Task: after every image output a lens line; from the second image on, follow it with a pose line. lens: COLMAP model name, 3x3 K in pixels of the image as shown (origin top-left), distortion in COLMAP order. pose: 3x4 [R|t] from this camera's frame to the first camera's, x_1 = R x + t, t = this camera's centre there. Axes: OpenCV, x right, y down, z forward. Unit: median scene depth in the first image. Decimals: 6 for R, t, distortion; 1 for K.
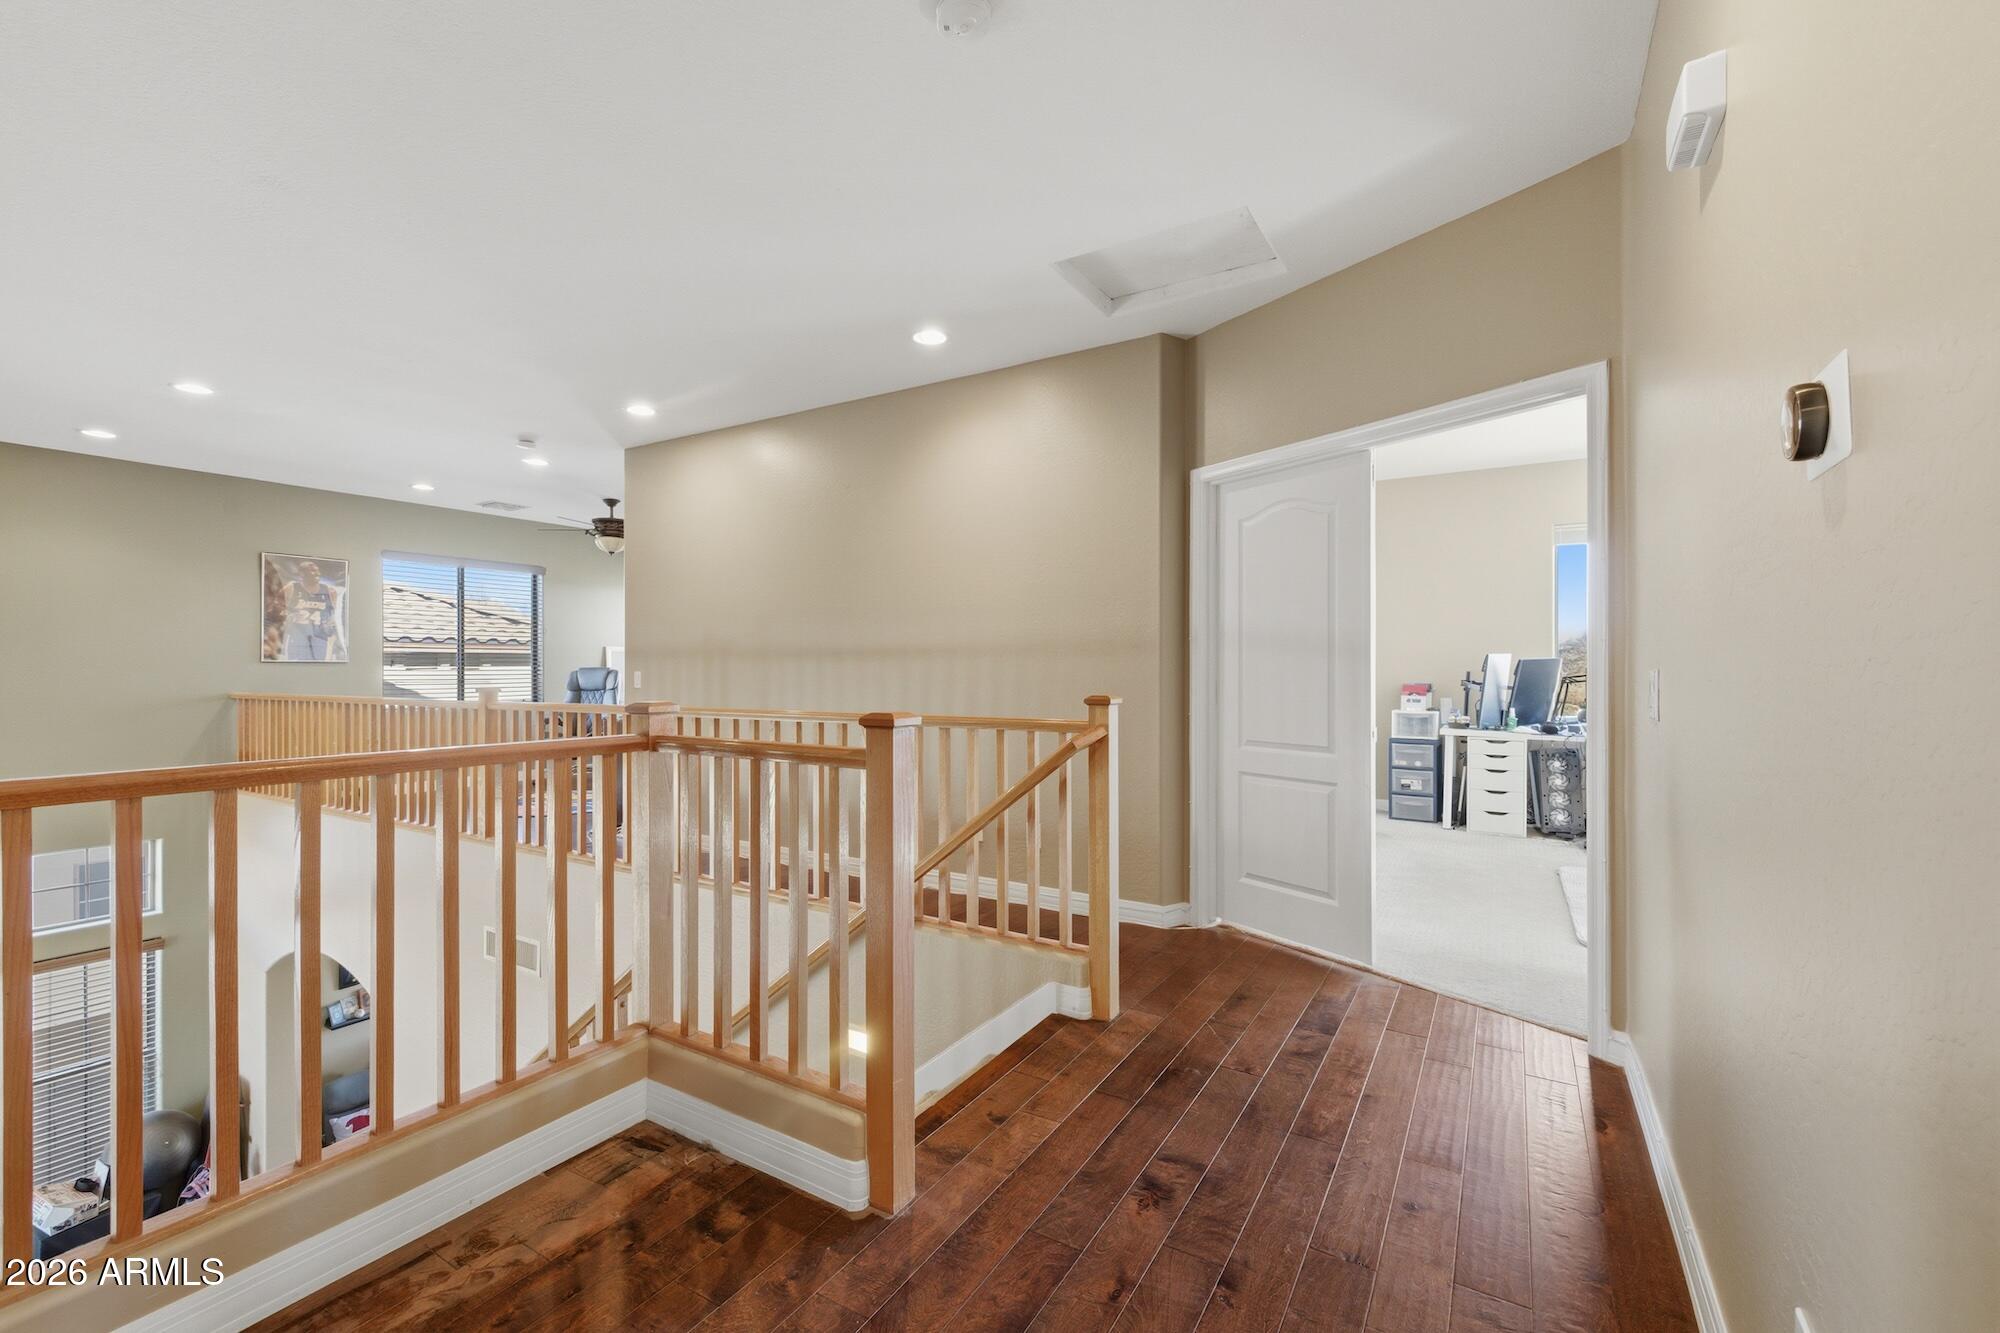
lens RADIAL K [[856.1, 0, 999.5], [0, 856.1, 663.8], [0, 0, 1]] dist [-0.017410, -0.000016]
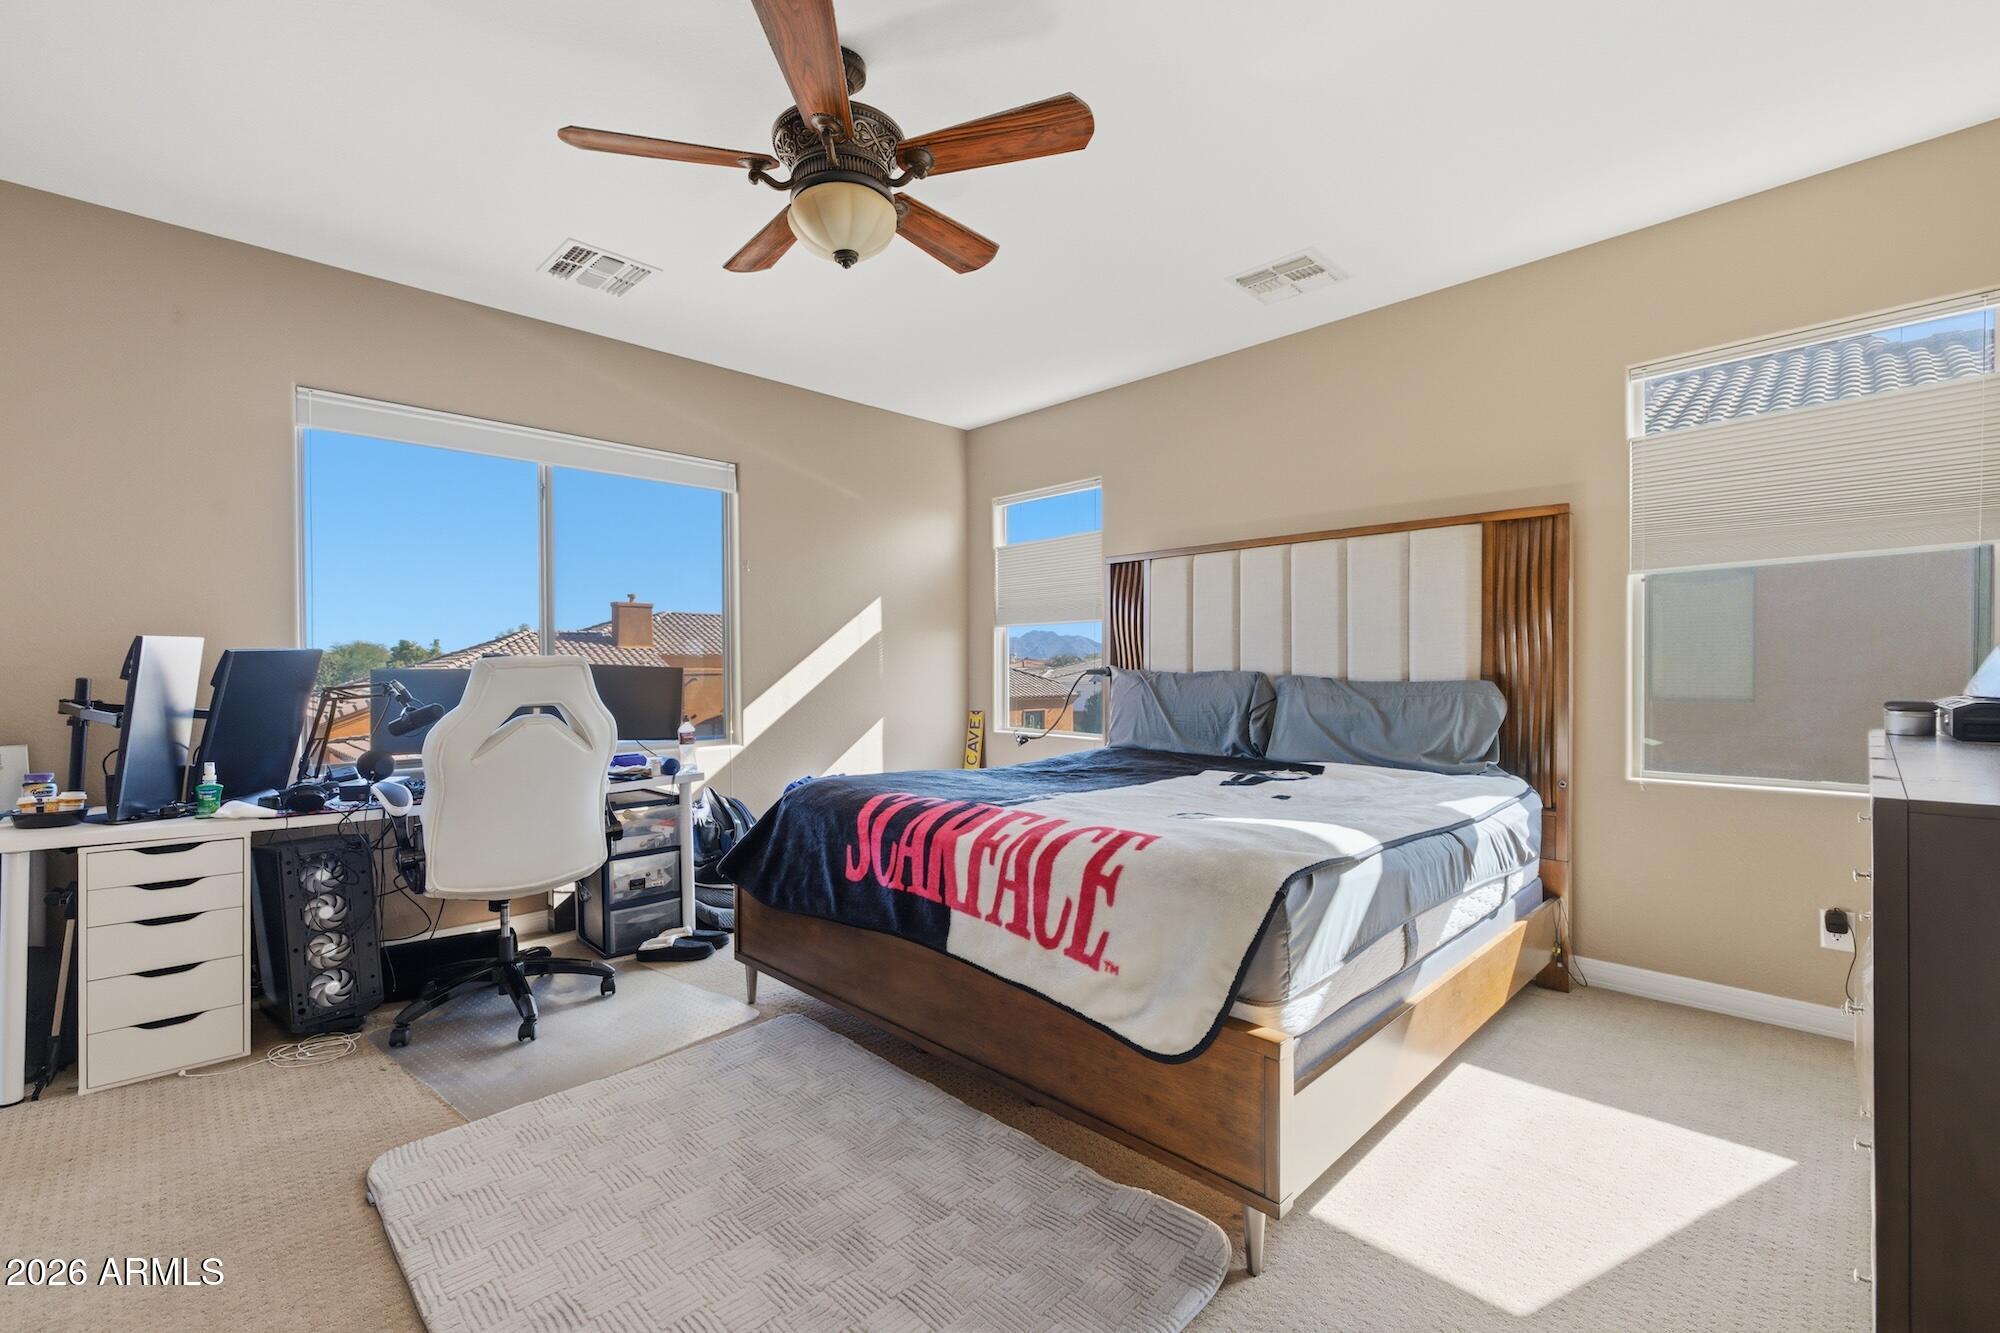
lens RADIAL K [[856.1, 0, 1002.9], [0, 856.1, 668.4], [0, 0, 1]] dist [-0.017410, -0.000016]
pose [[0.245026, 0.002216, 0.969514, 0.284892], [-0.000476, 0.999998, -0.002165, 0.005358], [-0.969516, 0.000069, 0.245027, 0.501617]]
